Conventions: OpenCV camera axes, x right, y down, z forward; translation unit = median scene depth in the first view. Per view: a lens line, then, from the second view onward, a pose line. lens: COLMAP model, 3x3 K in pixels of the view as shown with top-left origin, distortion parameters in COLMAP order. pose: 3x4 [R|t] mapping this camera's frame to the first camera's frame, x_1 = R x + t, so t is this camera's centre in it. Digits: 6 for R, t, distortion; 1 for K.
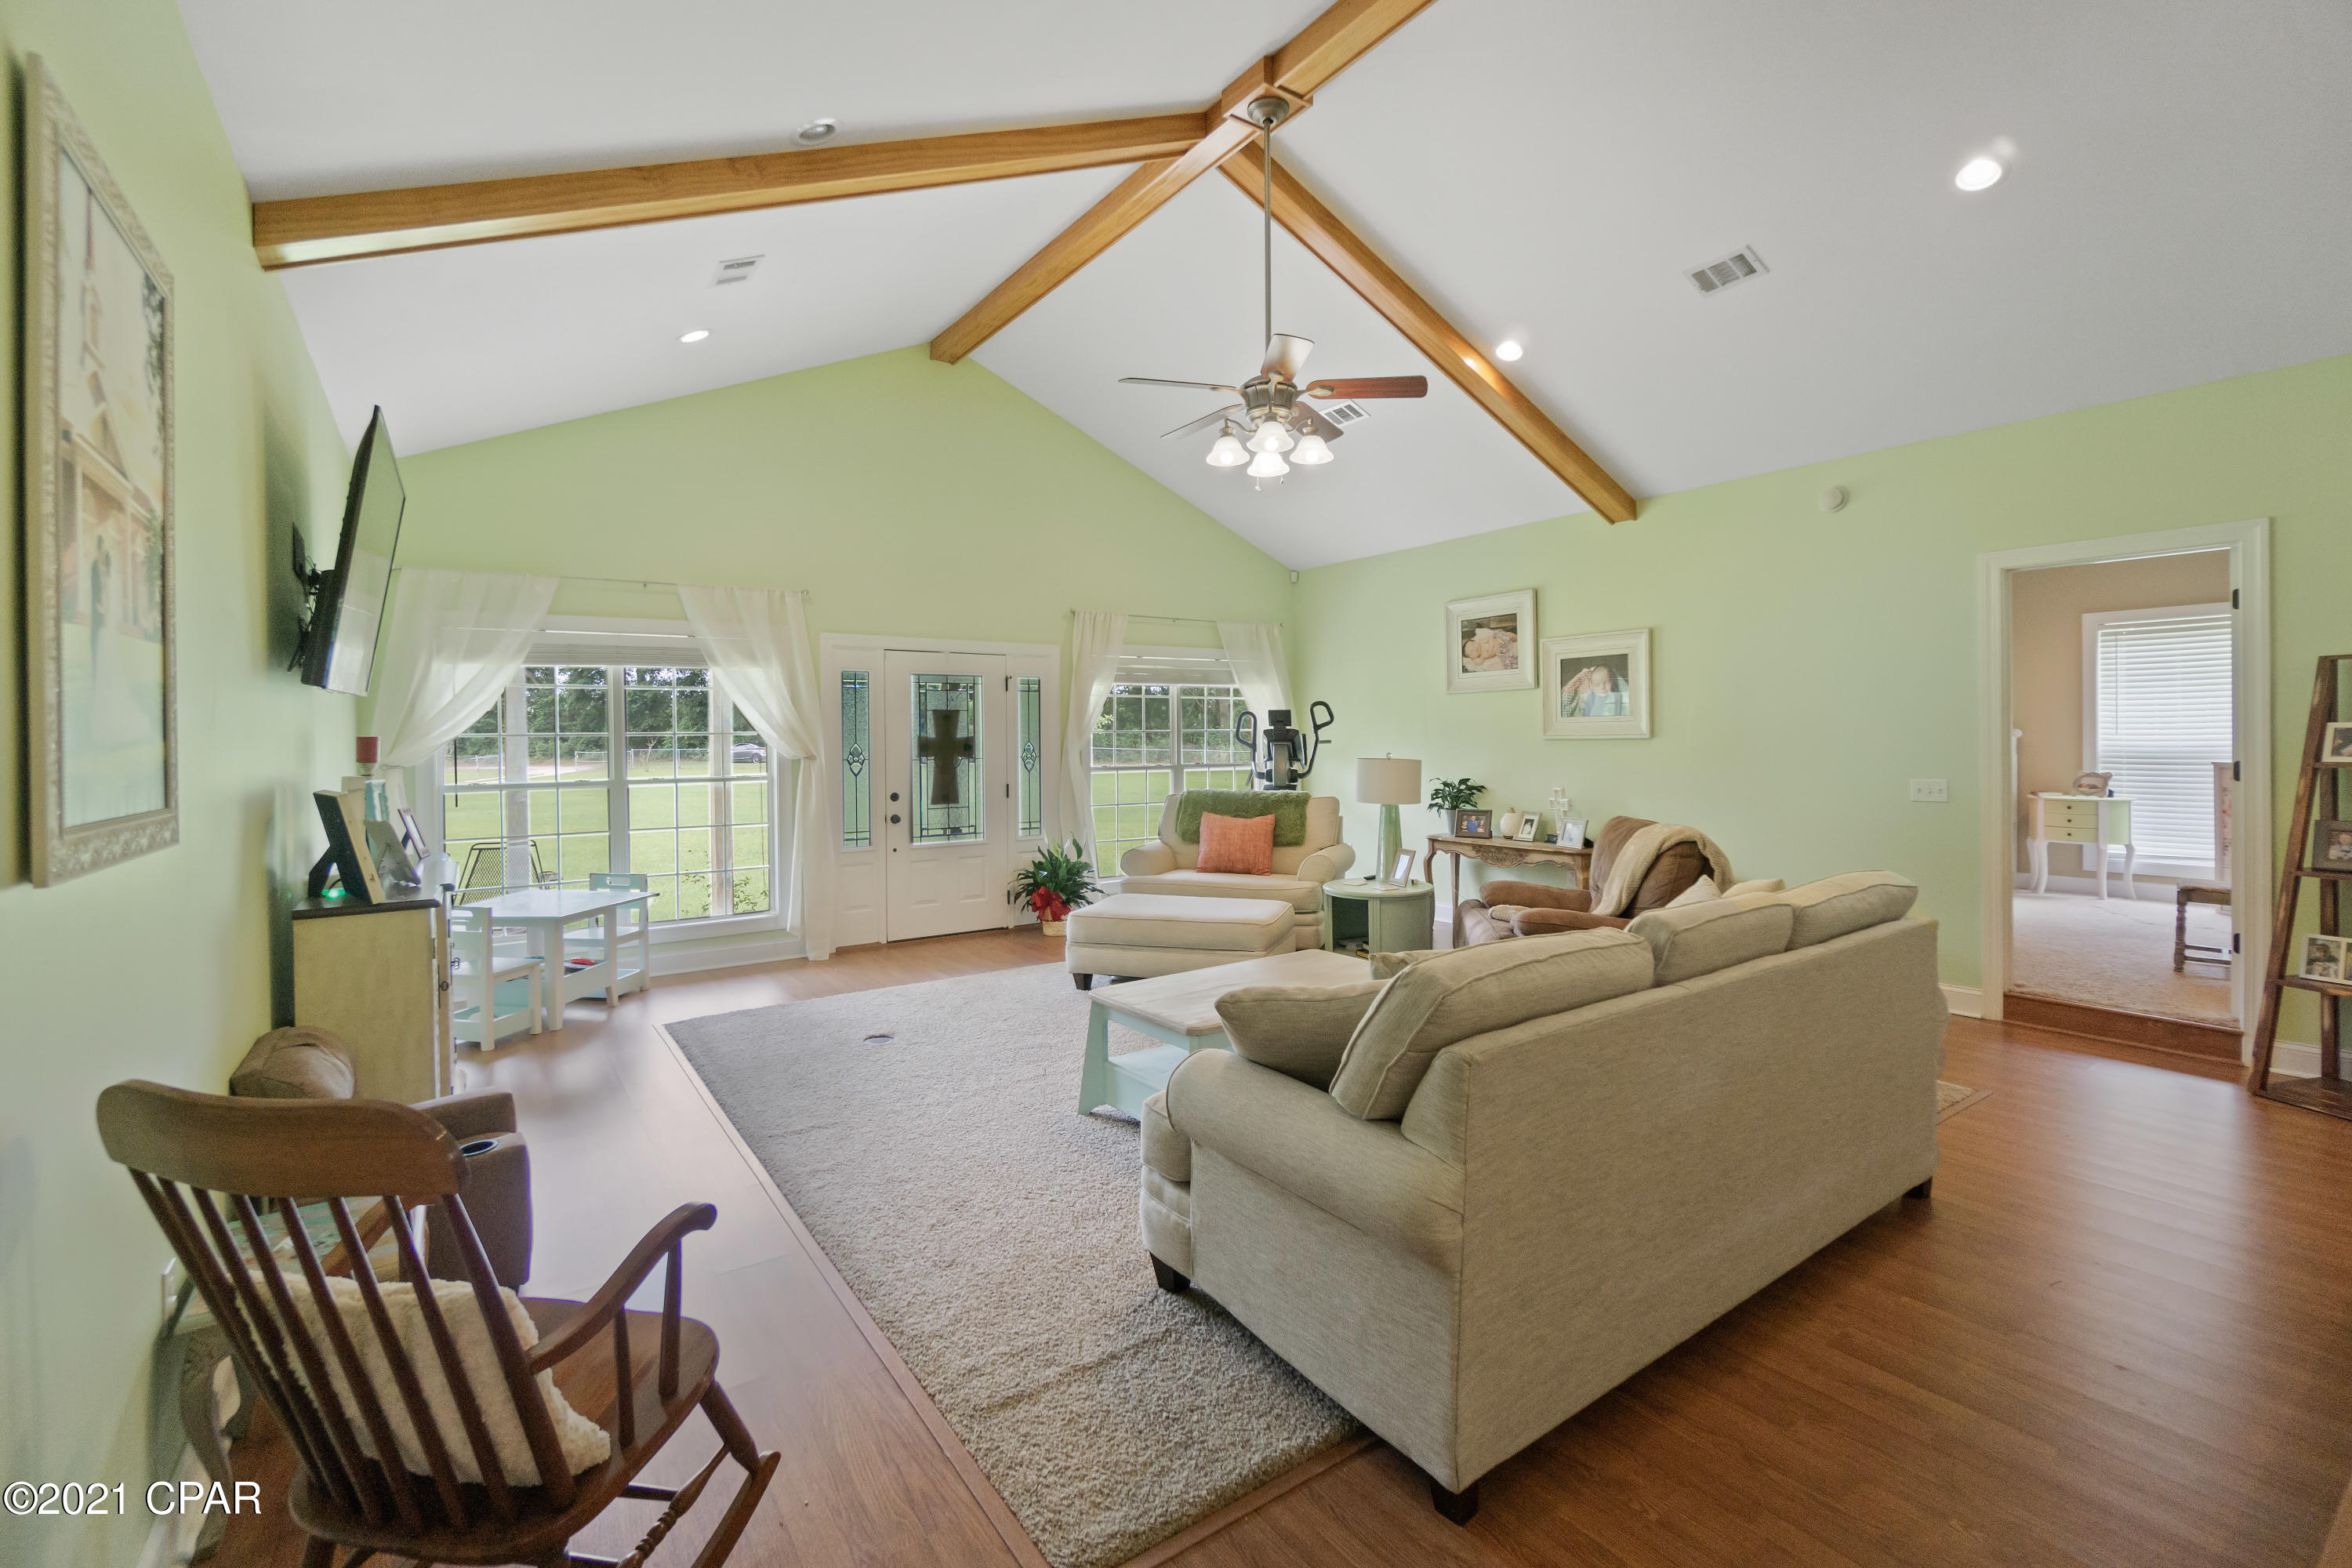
lens RADIAL K [[1025.0, 0, 1176.2], [0, 1025.0, 733.4], [0, 0, 1]] dist [-0.000460, -0.000090]
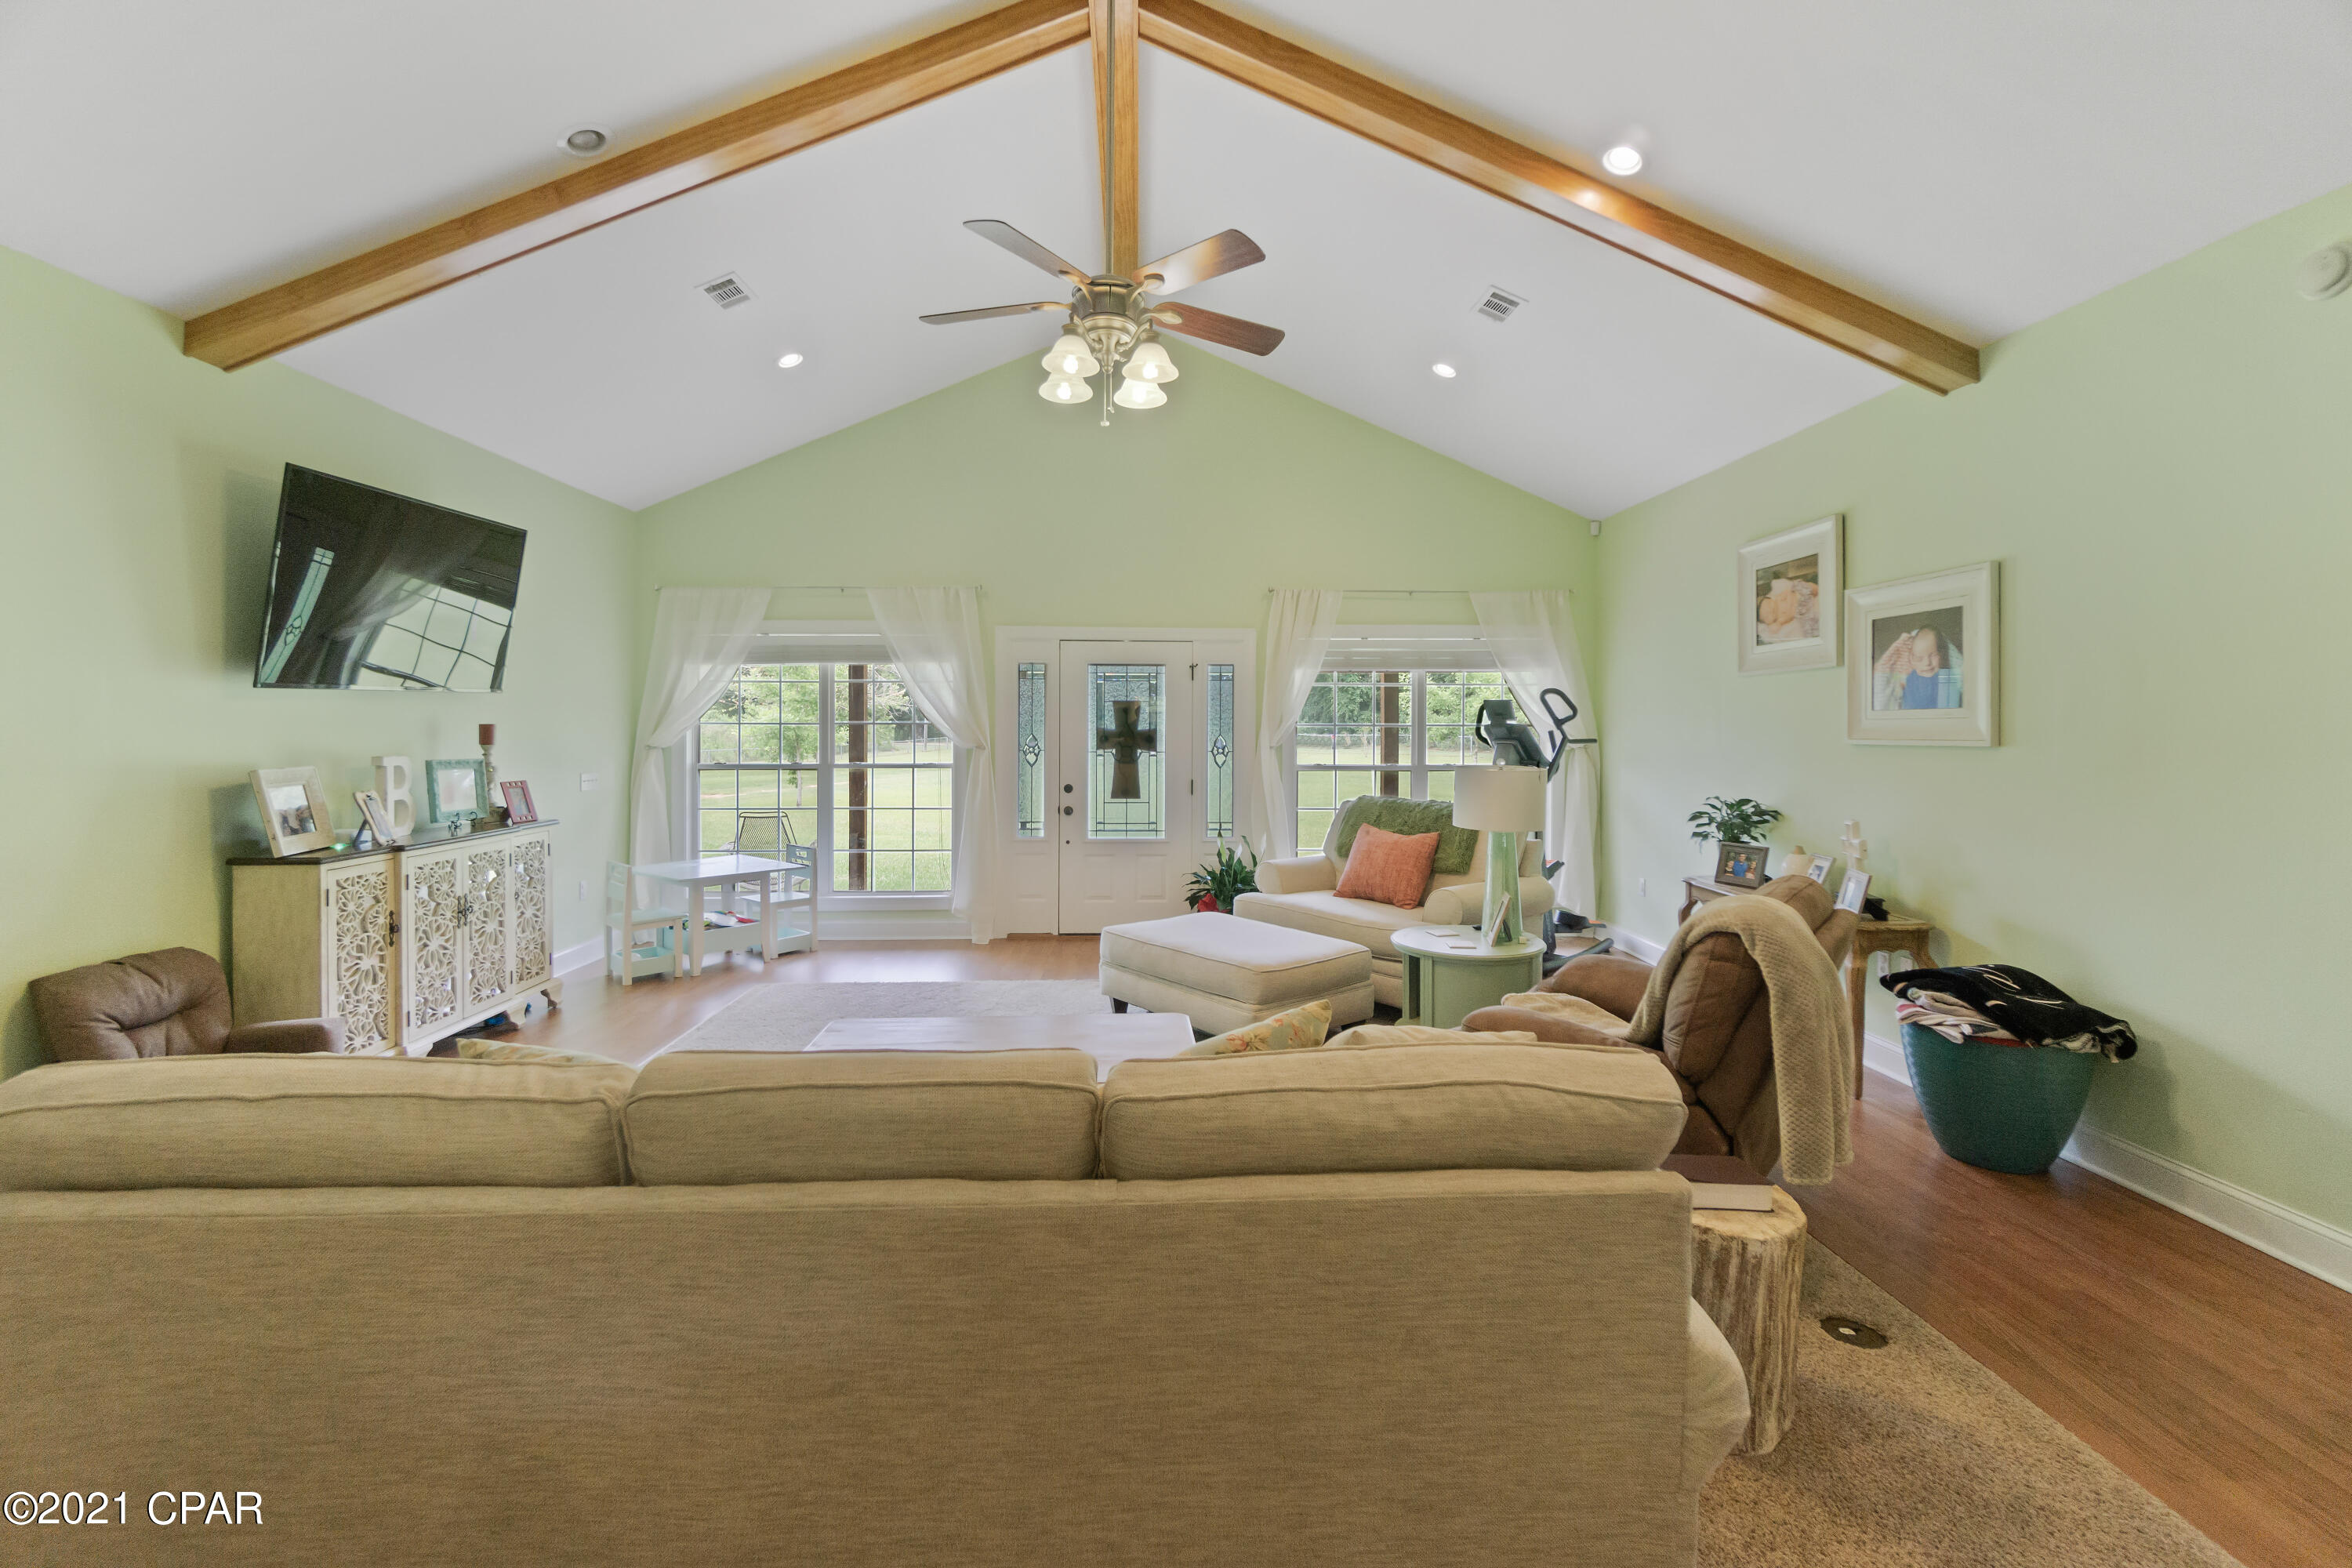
lens RADIAL K [[1020.9, 0, 1180.2], [0, 1020.9, 723.0], [0, 0, 1]] dist [-0.010614, -0.000104]
pose [[0.843478, 0.009835, -0.537074, 0.349932], [-0.008972, 0.999951, 0.004221, -0.006550], [0.537089, 0.001259, 0.843525, 0.230259]]
